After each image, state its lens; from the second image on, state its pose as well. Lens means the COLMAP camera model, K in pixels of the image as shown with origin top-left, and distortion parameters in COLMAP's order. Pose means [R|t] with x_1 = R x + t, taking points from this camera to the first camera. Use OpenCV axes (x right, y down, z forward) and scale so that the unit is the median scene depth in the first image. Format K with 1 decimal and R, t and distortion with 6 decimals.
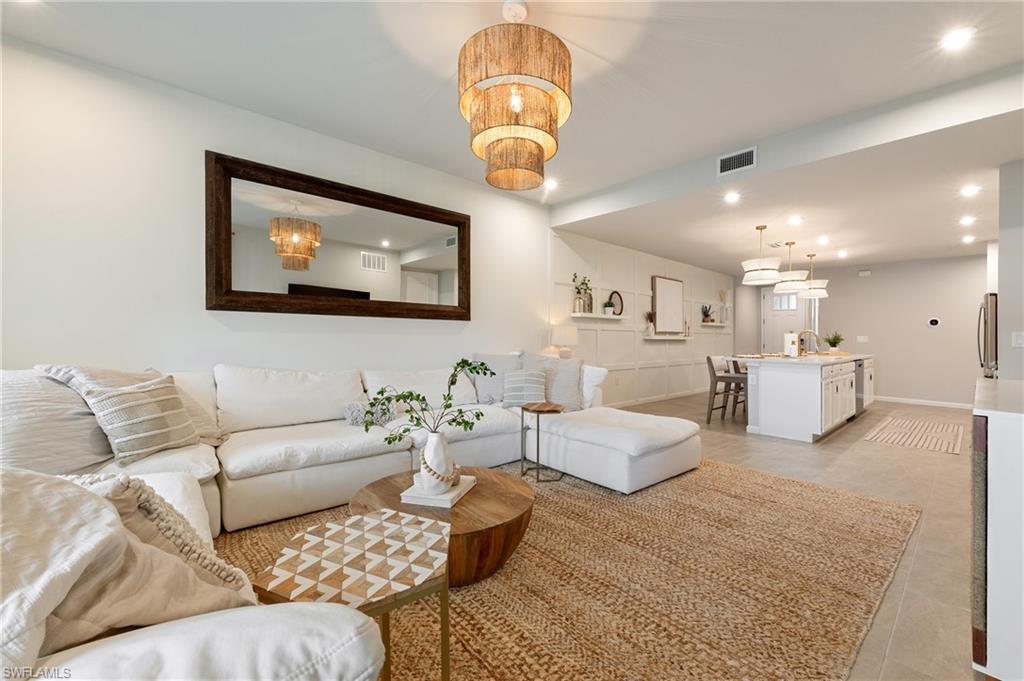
lens RADIAL K [[413.9, 0, 517.2], [0, 413.9, 336.2], [0, 0, 1]] dist [-0.000968, -0.000223]
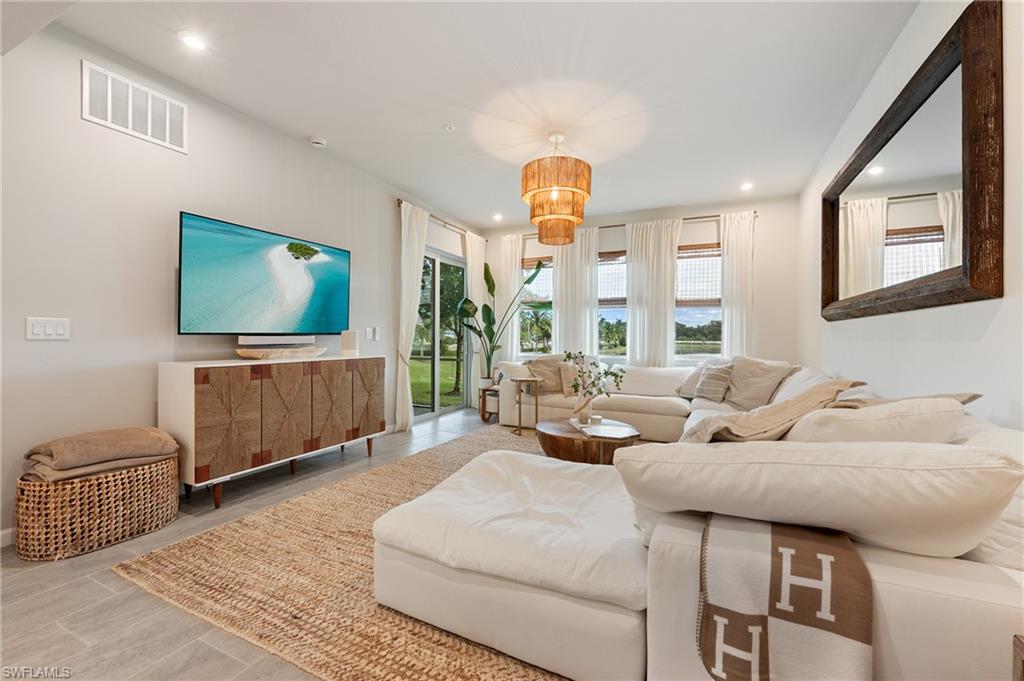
lens RADIAL K [[413.9, 0, 517.2], [0, 413.9, 336.2], [0, 0, 1]] dist [-0.000968, -0.000223]
pose [[-0.917720, -0.018988, -0.396773, 0.260104], [-0.014540, 0.999793, -0.014215, 0.002656], [0.396961, -0.007276, -0.917807, 0.811791]]
